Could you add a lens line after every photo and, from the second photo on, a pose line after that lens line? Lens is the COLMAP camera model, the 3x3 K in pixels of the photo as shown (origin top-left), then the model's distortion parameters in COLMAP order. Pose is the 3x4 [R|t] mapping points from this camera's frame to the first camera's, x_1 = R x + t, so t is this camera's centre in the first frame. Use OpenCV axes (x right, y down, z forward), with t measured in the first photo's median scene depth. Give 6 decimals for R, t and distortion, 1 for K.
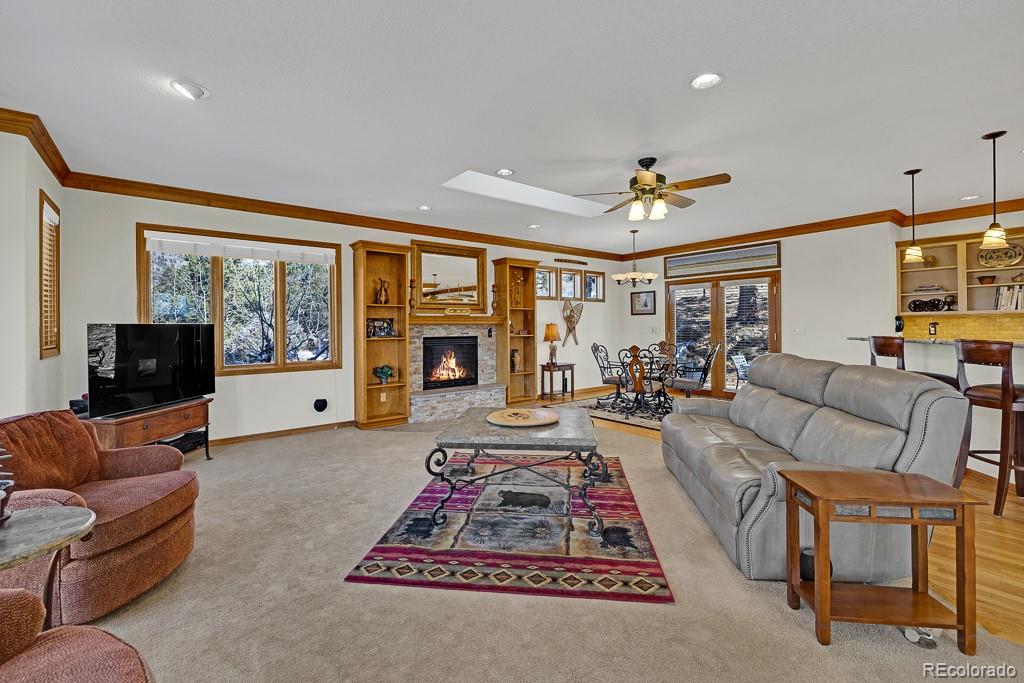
lens RADIAL K [[435.3, 0, 505.5], [0, 435.3, 326.4], [0, 0, 1]] dist [0.002048, 0.000336]
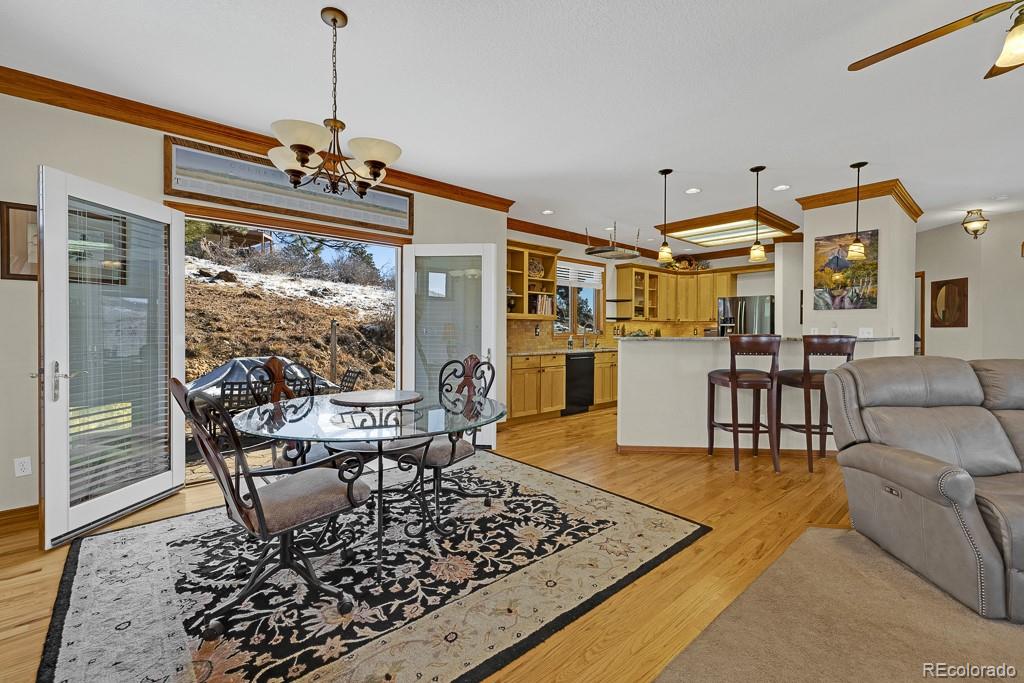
lens RADIAL K [[435.3, 0, 504.4], [0, 435.3, 335.9], [0, 0, 1]] dist [0.002048, 0.000336]
pose [[-0.051072, -0.000504, 0.998695, -0.032405], [-0.002726, 0.999996, 0.000366, 0.015888], [-0.998691, -0.002704, -0.051073, 0.916401]]
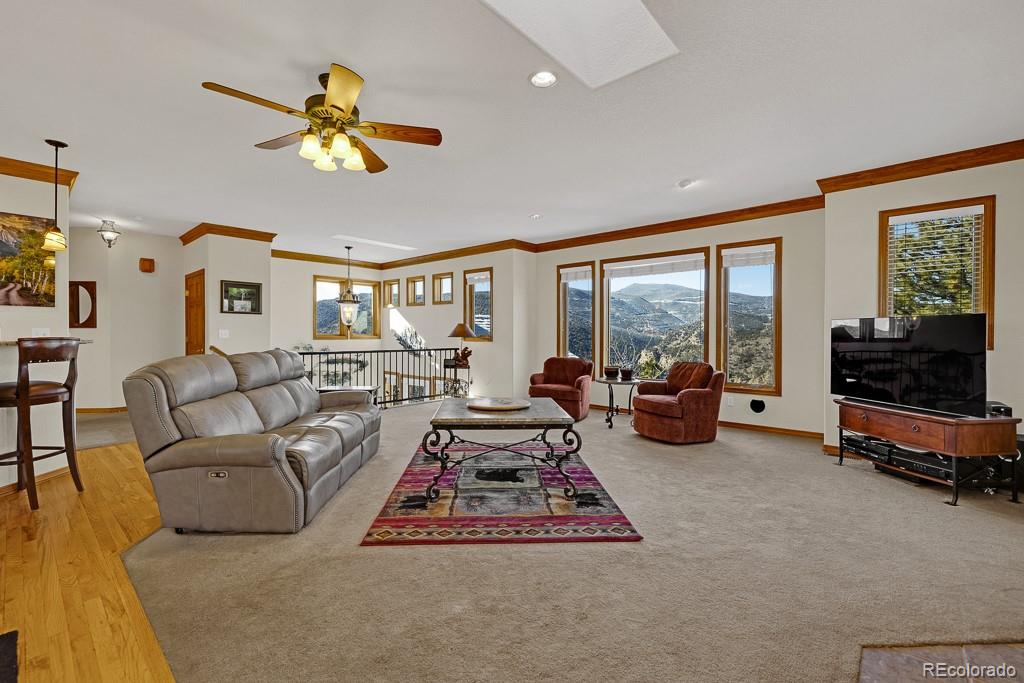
lens RADIAL K [[435.3, 0, 505.9], [0, 435.3, 334.7], [0, 0, 1]] dist [0.002048, 0.000336]
pose [[-0.983745, 0.007787, -0.179401, 0.107814], [0.007289, 0.999968, 0.003437, 0.012918], [0.179422, 0.002073, -0.983770, 1.020245]]
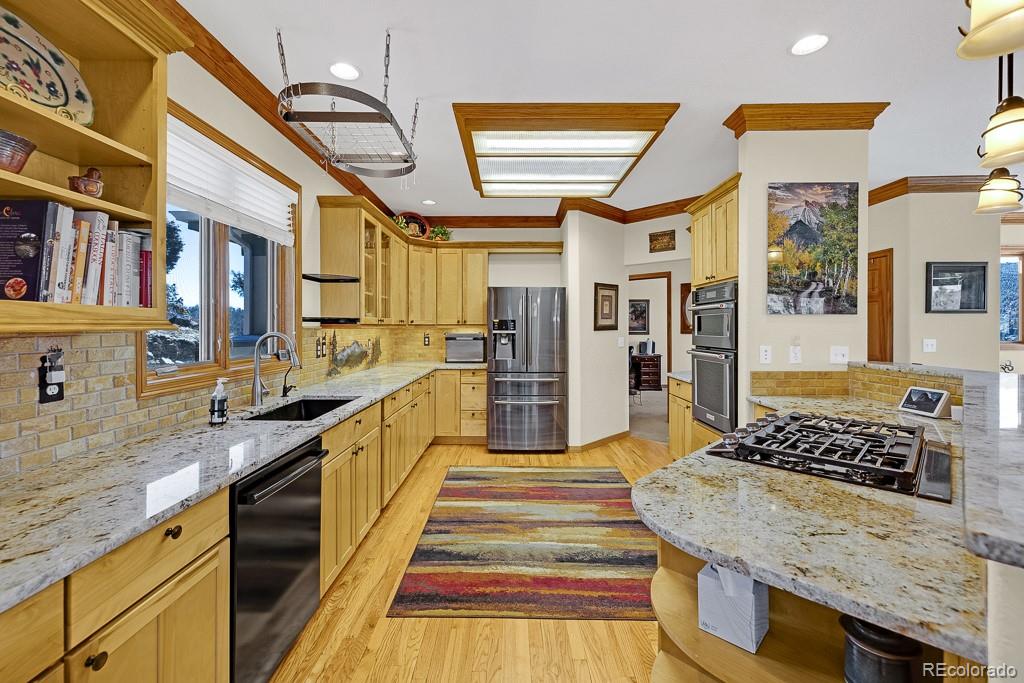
lens RADIAL K [[435.3, 0, 506.2], [0, 435.3, 327.6], [0, 0, 1]] dist [0.002048, 0.000336]
pose [[-0.783956, 0.009300, 0.620746, 0.636904], [0.008420, 0.999955, -0.004348, -0.017642], [-0.620759, 0.001818, -0.783999, 0.821611]]
